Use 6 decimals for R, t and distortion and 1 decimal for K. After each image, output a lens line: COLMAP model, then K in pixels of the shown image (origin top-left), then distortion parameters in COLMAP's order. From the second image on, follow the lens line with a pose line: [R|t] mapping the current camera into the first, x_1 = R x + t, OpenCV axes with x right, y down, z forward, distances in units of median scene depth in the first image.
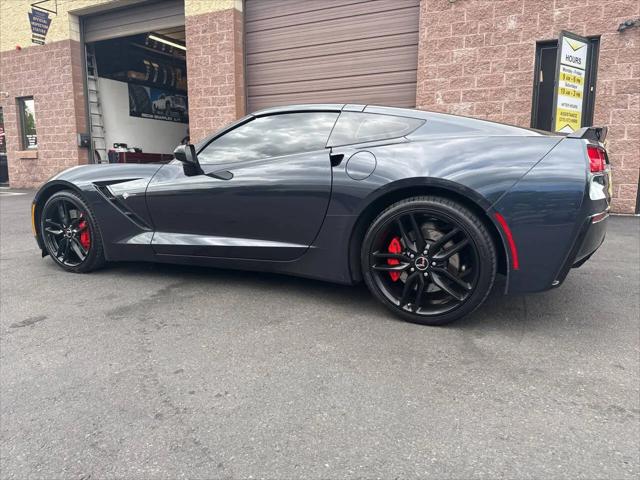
lens RADIAL K [[455.0, 0, 323.4], [0, 455.0, 238.8], [0, 0, 1]] dist [0.019608, -0.024888]
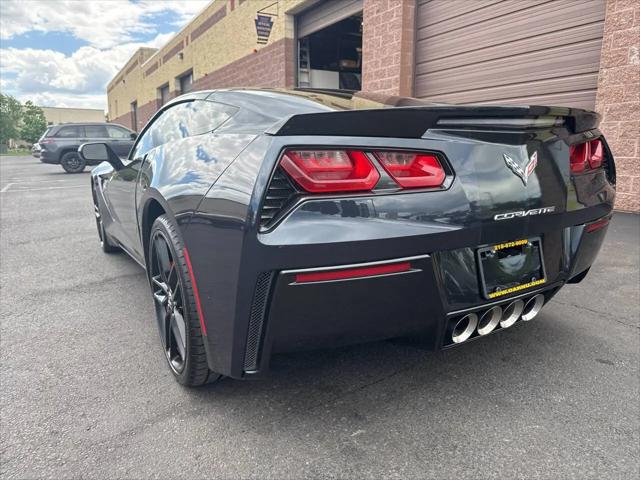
lens RADIAL K [[455.0, 0, 323.4], [0, 455.0, 238.8], [0, 0, 1]] dist [0.019608, -0.024888]
pose [[0.833833, 0.103415, -0.542243, 0.270652], [-0.081523, 0.994594, 0.064324, -0.038382], [0.545963, -0.009431, 0.837756, 0.161410]]
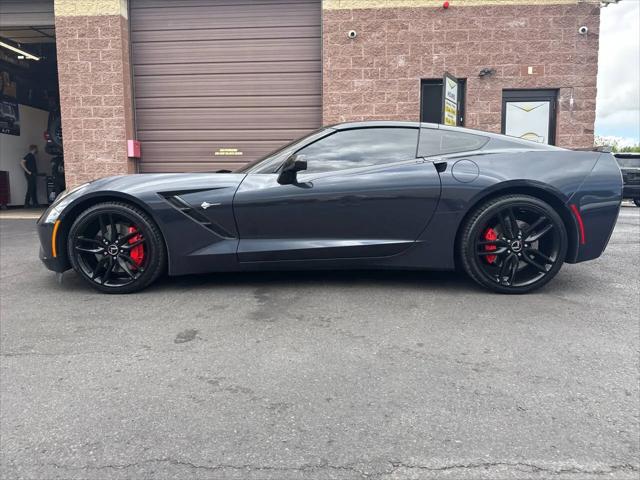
lens RADIAL K [[455.2, 0, 318.6], [0, 455.2, 239.0], [0, 0, 1]] dist [0.062695, -0.093448]
pose [[0.918777, -0.052342, 0.391292, -0.262703], [0.070014, 0.997064, -0.031021, 0.011083], [-0.388519, 0.055897, 0.919744, 0.005597]]
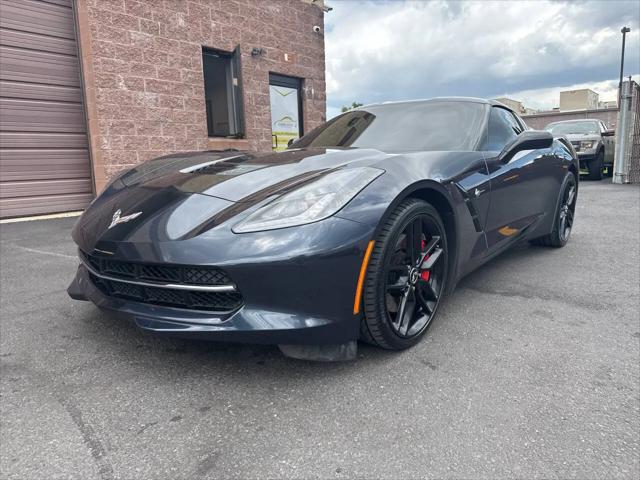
lens RADIAL K [[455.2, 0, 318.6], [0, 455.2, 239.0], [0, 0, 1]] dist [0.062695, -0.093448]
pose [[0.246805, -0.171116, 0.953838, -0.539680], [0.173176, 0.976230, 0.130324, -0.072260], [-0.953466, 0.133017, 0.270572, 0.464141]]
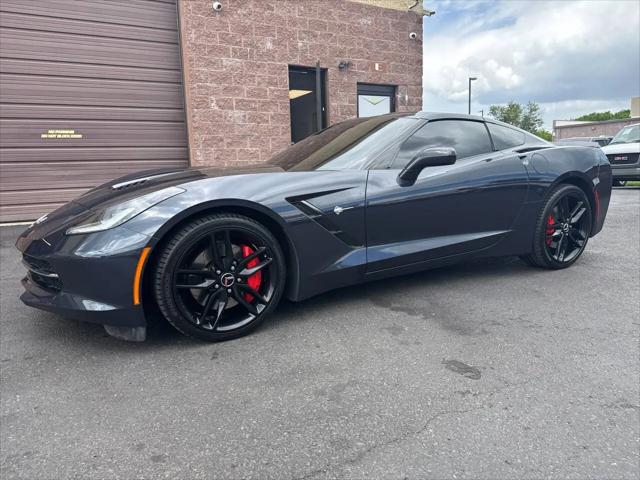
lens RADIAL K [[455.2, 0, 318.6], [0, 455.2, 239.0], [0, 0, 1]] dist [0.062695, -0.093448]
pose [[0.573418, -0.144653, 0.806392, -0.485575], [0.154745, 0.985695, 0.066780, -0.045199], [-0.804516, 0.086492, 0.587599, 0.248483]]
